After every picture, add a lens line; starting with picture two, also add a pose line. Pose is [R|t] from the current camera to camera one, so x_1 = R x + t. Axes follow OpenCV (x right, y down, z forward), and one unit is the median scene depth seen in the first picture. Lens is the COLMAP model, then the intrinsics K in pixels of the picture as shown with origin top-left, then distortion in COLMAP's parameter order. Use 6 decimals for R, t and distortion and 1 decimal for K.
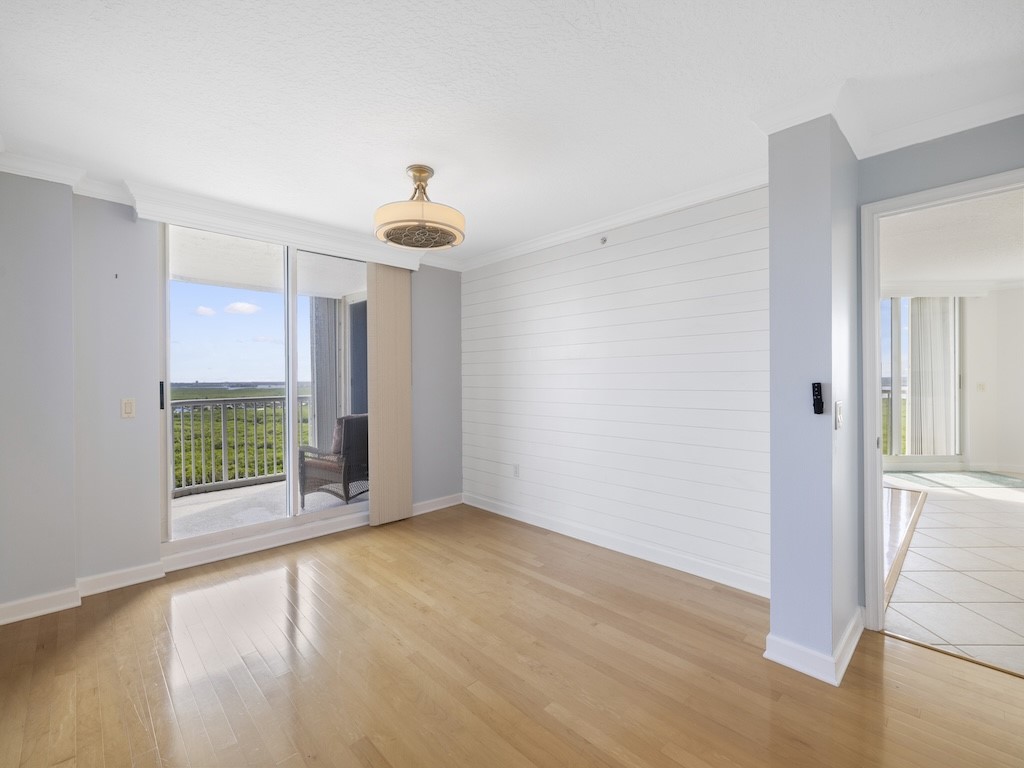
lens RADIAL K [[448.9, 0, 512.0], [0, 448.9, 384.0], [0, 0, 1]] dist [-0.000231, -0.000372]
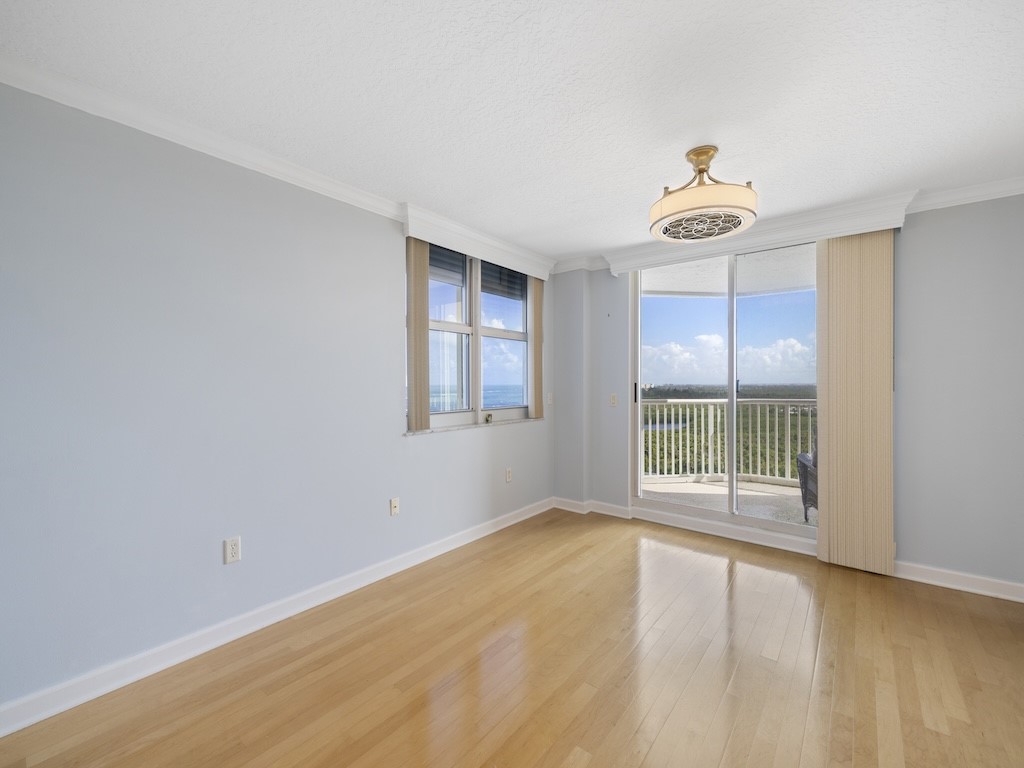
lens RADIAL K [[436.3, 0, 512.0], [0, 436.3, 384.0], [0, 0, 1]] dist [0.018330, -0.000060]
pose [[0.130134, 0.010639, -0.991439, 0.471999], [-0.014826, 0.999852, 0.008783, -0.005998], [0.991386, 0.013556, 0.130273, 0.377948]]
